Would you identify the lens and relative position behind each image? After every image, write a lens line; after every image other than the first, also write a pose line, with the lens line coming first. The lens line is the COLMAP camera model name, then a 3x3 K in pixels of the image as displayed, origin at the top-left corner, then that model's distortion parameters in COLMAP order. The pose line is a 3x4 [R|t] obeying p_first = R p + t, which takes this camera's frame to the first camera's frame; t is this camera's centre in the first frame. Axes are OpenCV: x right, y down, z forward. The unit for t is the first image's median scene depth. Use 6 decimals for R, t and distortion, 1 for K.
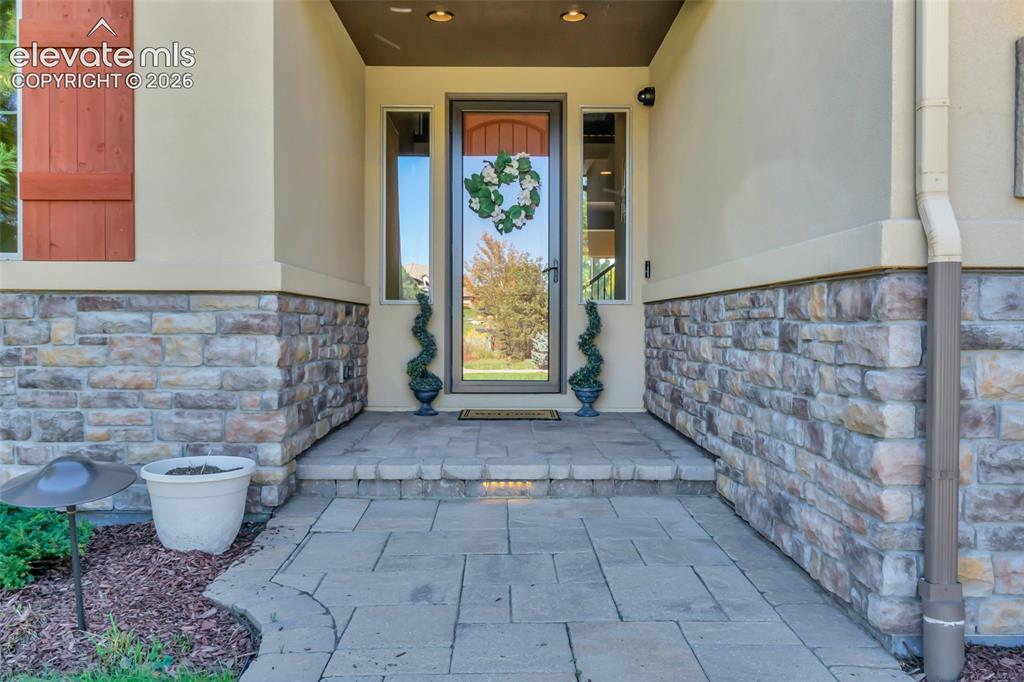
lens RADIAL K [[797.9, 0, 511.3], [0, 797.9, 338.1], [0, 0, 1]] dist [-0.003372, -0.000491]
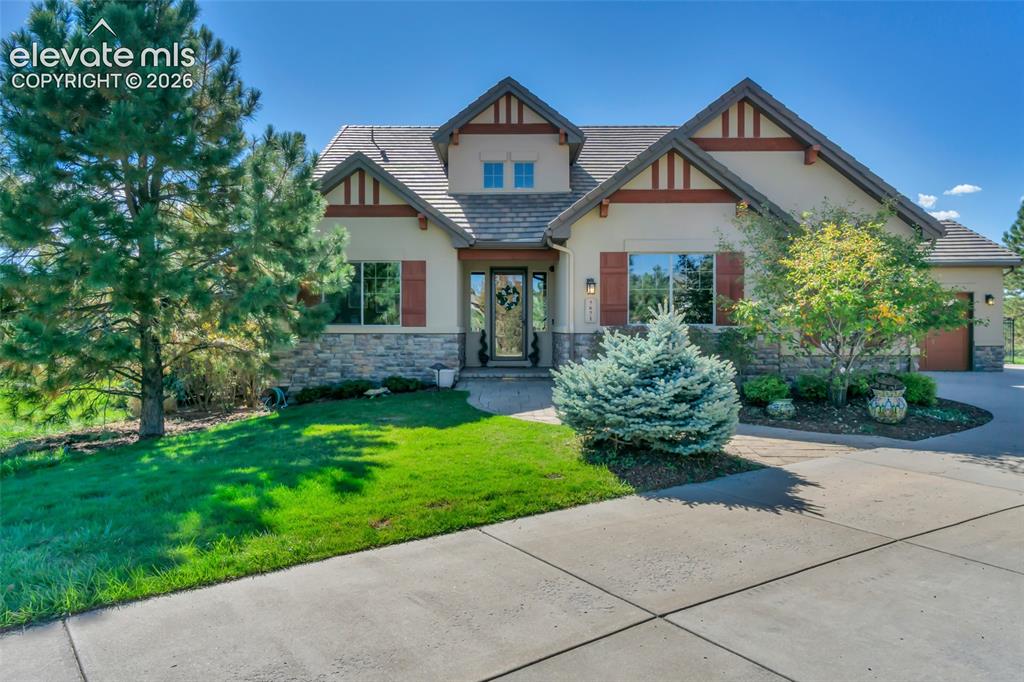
lens RADIAL K [[627.1, 0, 511.1], [0, 627.1, 338.5], [0, 0, 1]] dist [0.008904, 0.001022]
pose [[0.999966, -0.003342, -0.007596, 0.034982], [0.003309, 0.999985, -0.004339, -0.013142], [0.007610, 0.004314, 0.999962, -2.524098]]
